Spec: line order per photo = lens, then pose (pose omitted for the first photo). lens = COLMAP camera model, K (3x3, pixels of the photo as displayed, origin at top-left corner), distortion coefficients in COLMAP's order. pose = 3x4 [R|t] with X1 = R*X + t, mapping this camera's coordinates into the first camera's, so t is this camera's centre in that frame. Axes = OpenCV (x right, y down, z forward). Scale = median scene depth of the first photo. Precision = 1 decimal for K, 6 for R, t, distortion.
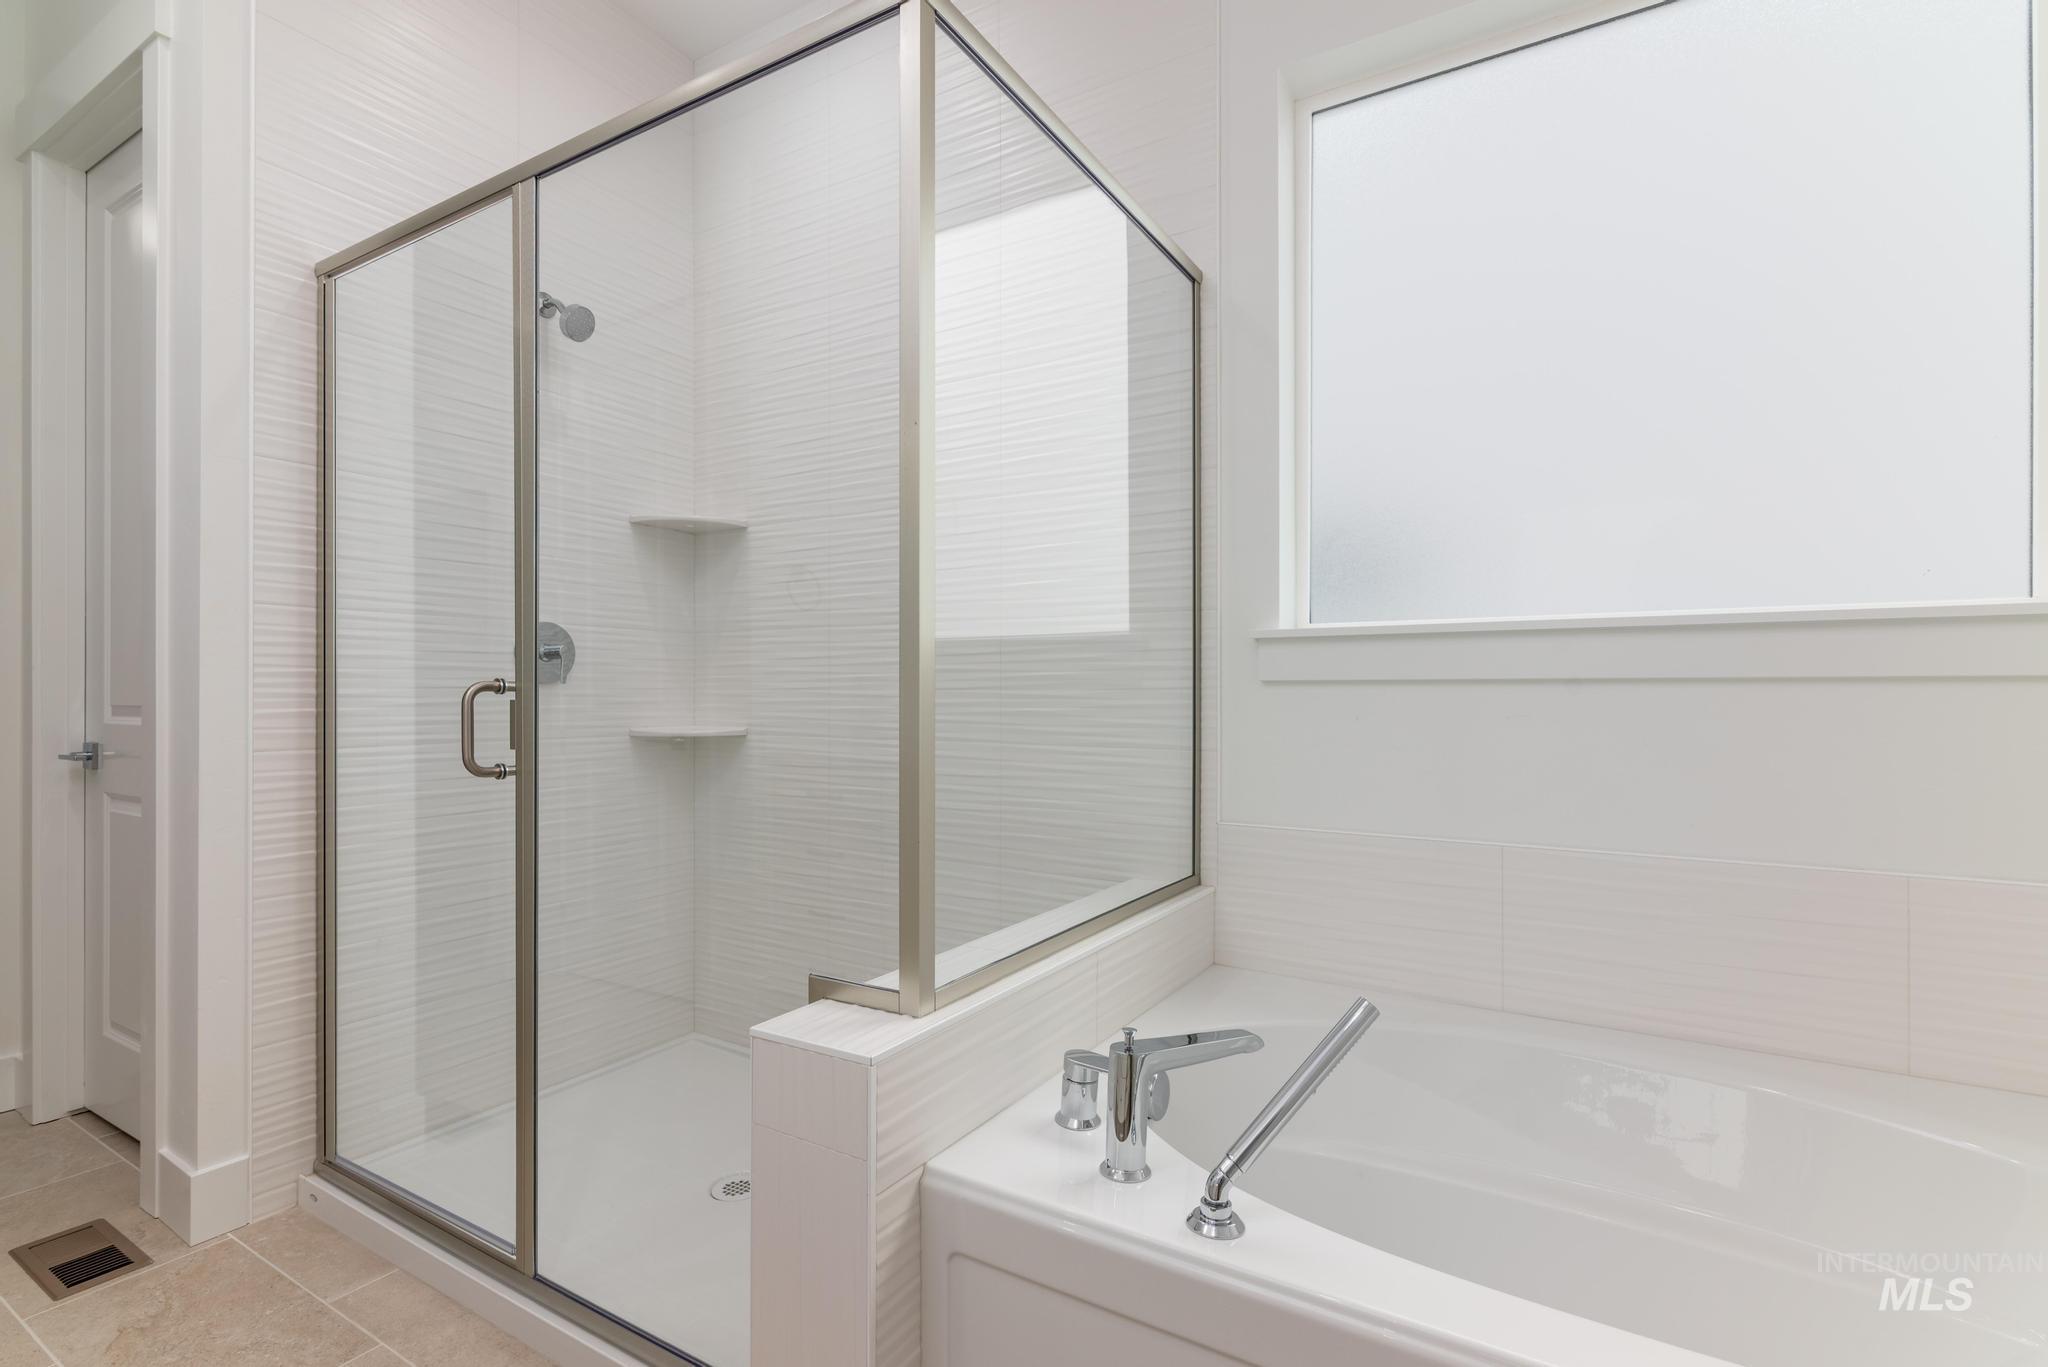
lens RADIAL K [[946.9, 0, 1024.0], [0, 946.9, 683.5], [0, 0, 1]] dist [-0.000032, -0.000265]
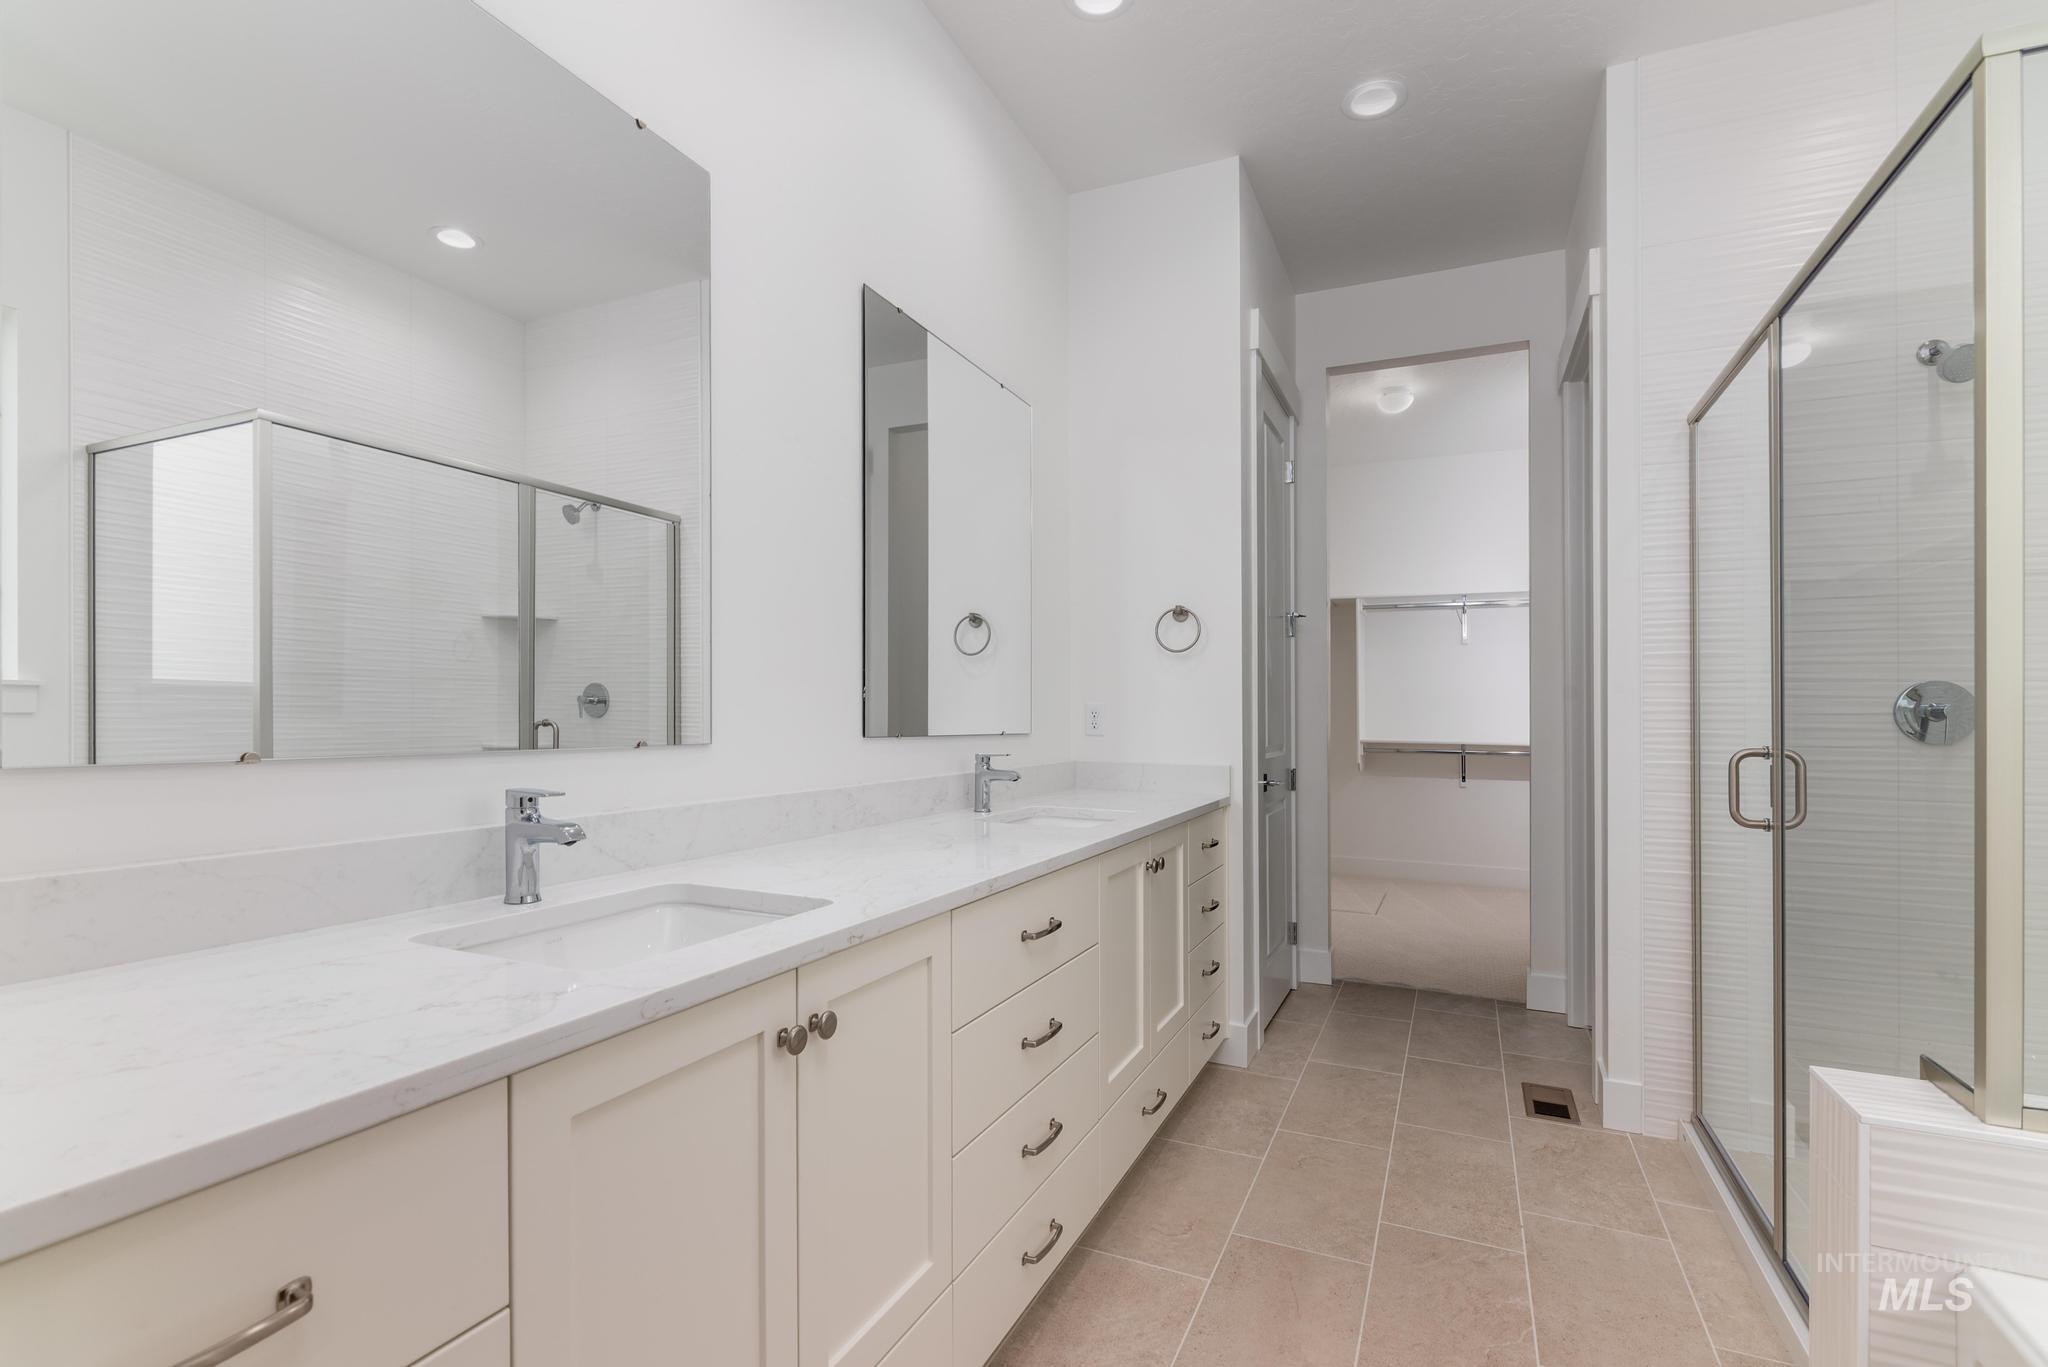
lens RADIAL K [[946.9, 0, 1024.0], [0, 946.9, 683.5], [0, 0, 1]] dist [-0.000032, -0.000265]
pose [[0.124086, -0.031985, -0.991756, 0.496335], [0.004456, 0.999488, -0.031677, -0.049407], [0.992261, -0.000489, 0.124165, -0.069429]]
